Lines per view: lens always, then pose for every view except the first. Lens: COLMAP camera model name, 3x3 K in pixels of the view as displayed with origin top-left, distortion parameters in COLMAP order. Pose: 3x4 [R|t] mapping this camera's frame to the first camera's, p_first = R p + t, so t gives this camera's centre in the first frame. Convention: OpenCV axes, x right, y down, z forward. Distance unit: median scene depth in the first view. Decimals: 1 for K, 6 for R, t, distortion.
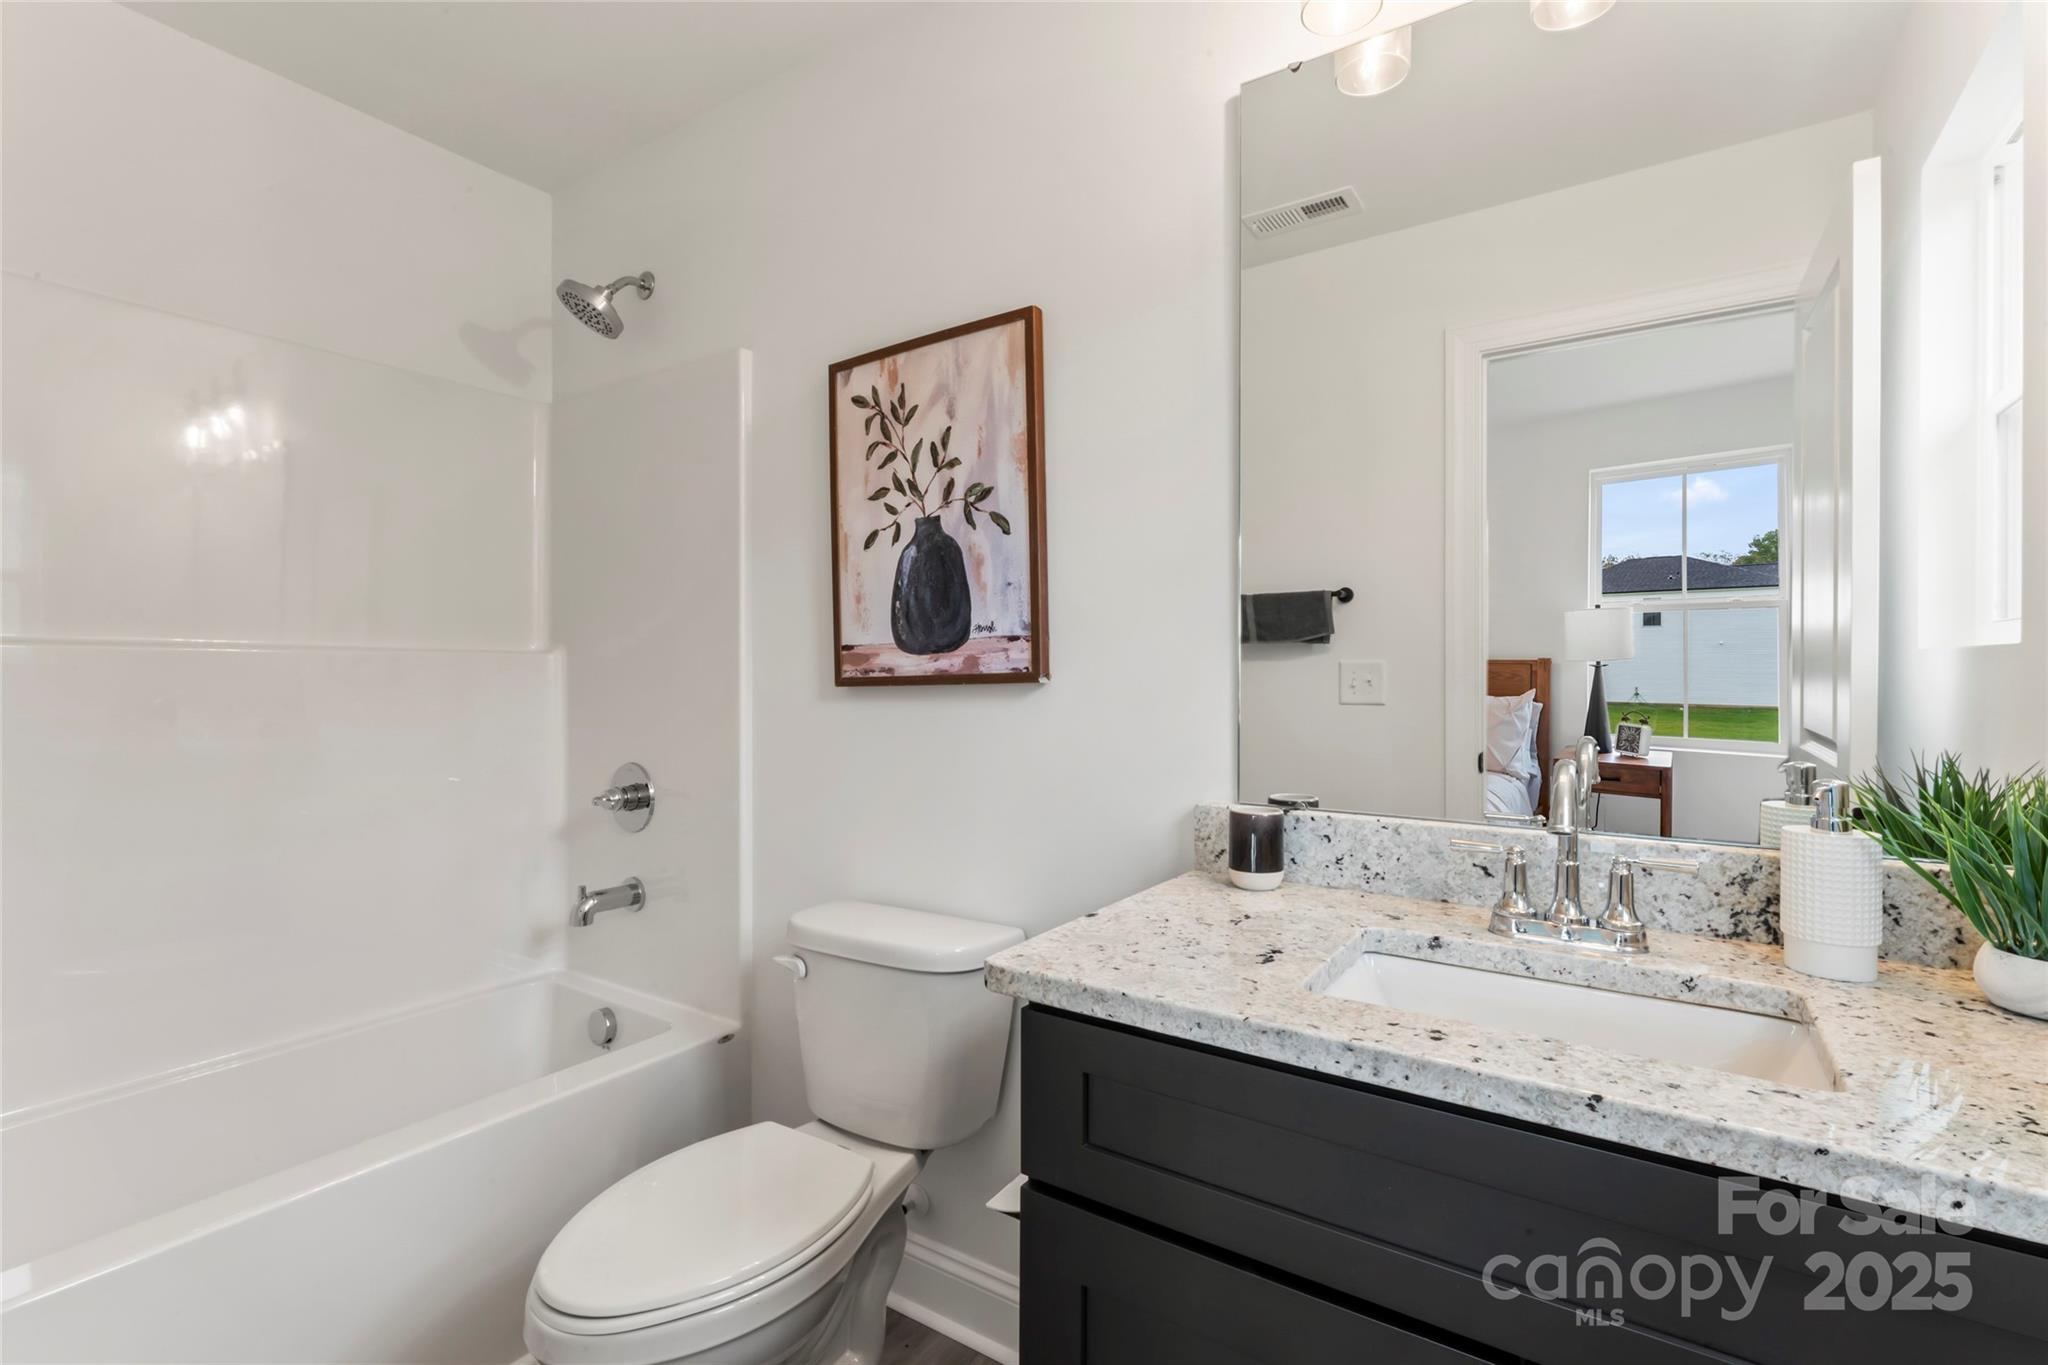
lens RADIAL K [[943.1, 0, 1021.7], [0, 943.1, 681.6], [0, 0, 1]] dist [-0.003178, -0.000617]
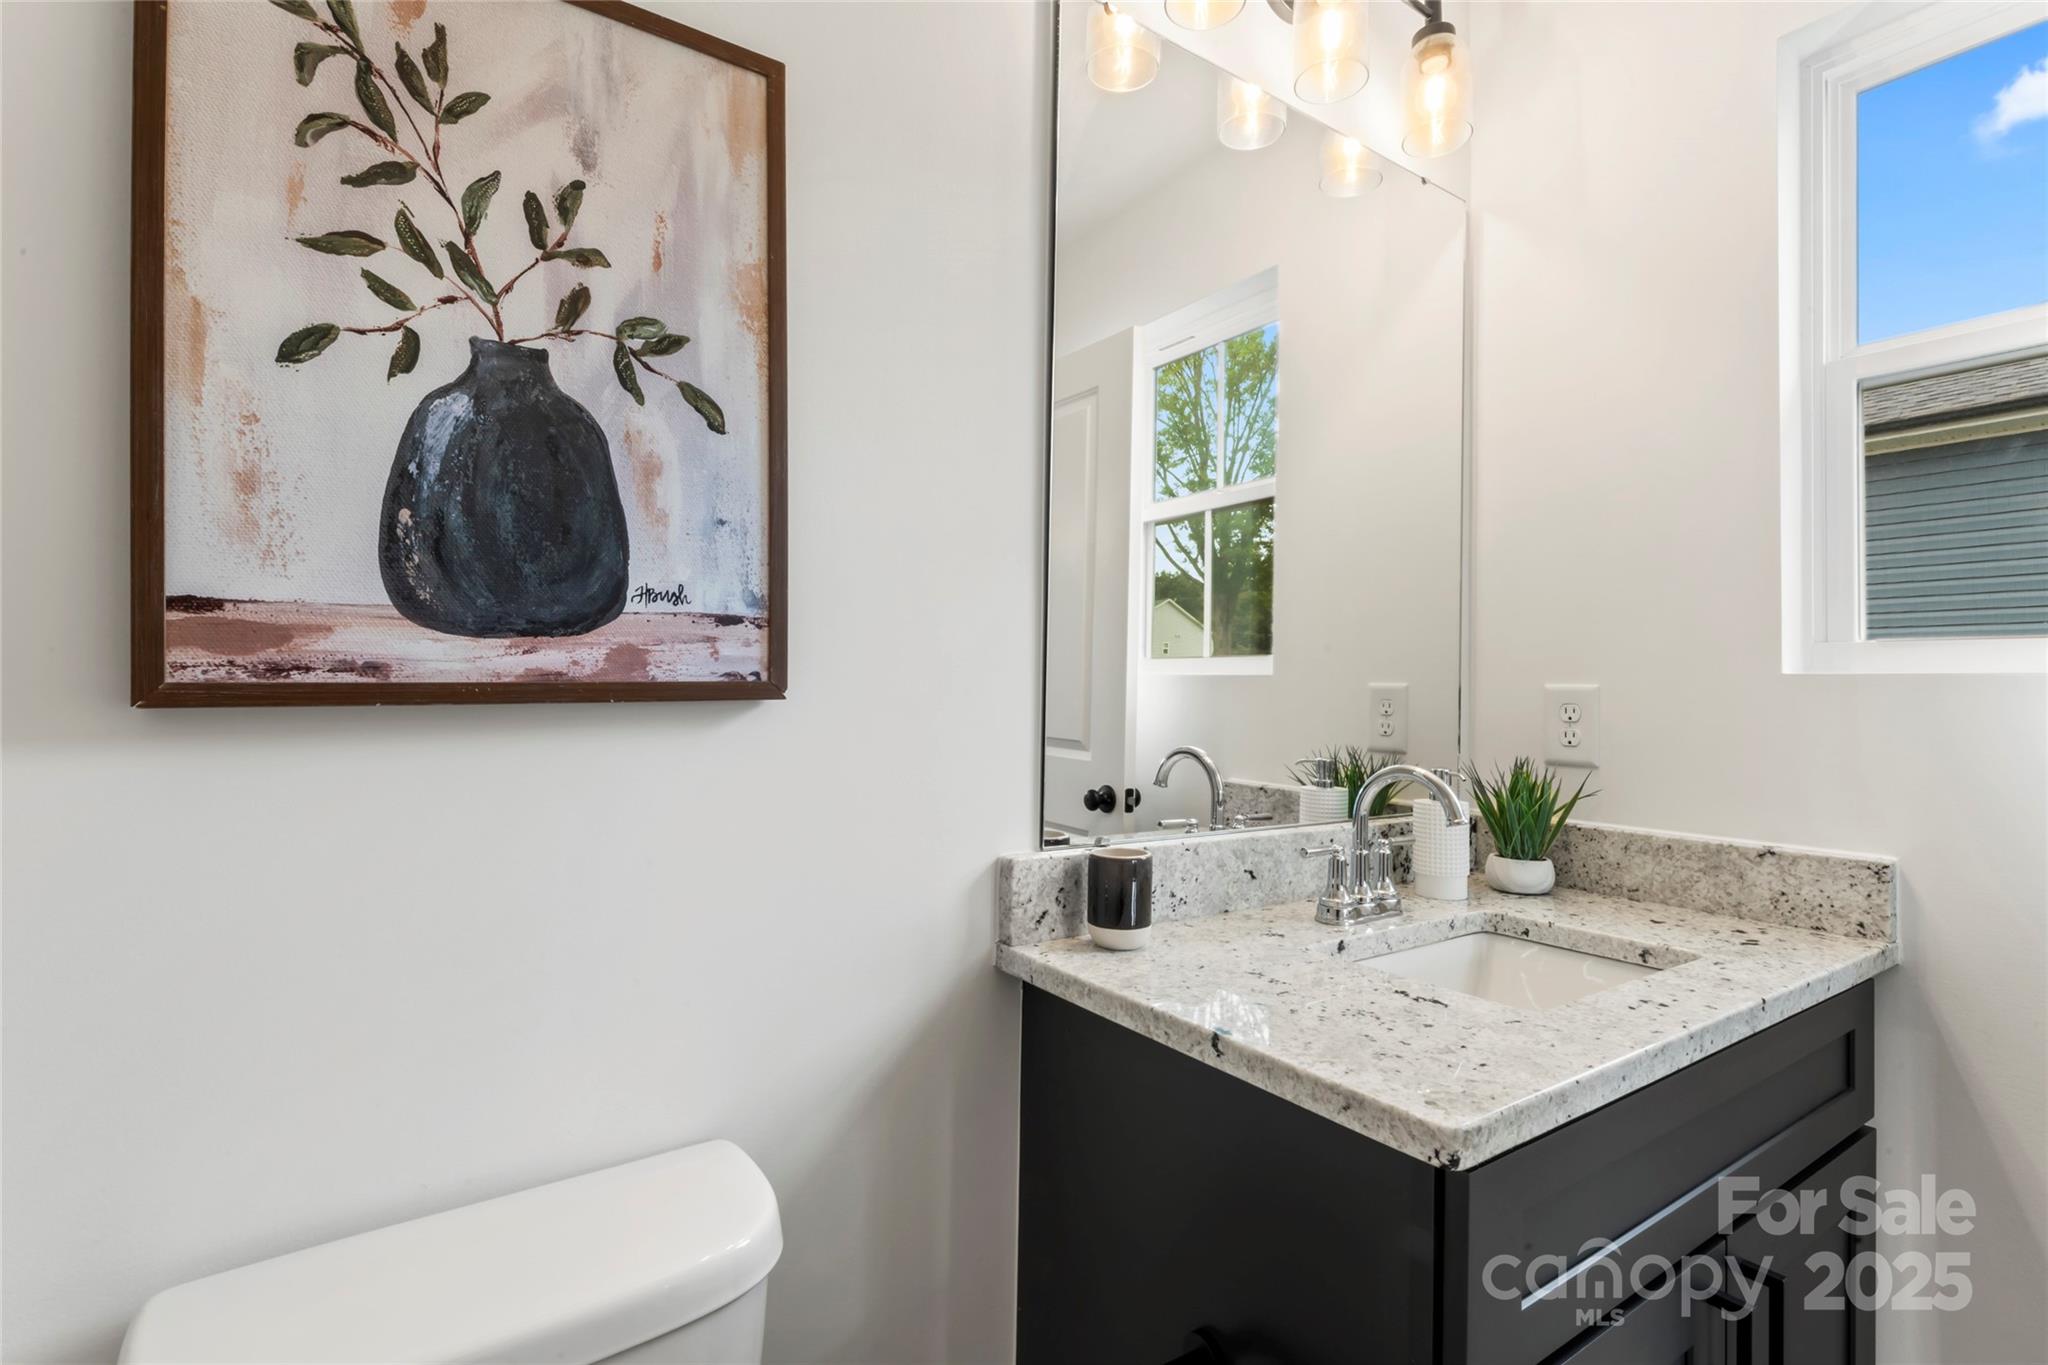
lens RADIAL K [[943.1, 0, 1018.7], [0, 943.1, 672.7], [0, 0, 1]] dist [-0.003178, -0.000617]
pose [[0.371296, 0.027786, 0.928099, -0.441619], [-0.004686, 0.999595, -0.028051, 0.000330], [-0.928503, 0.006066, 0.371276, 0.601890]]
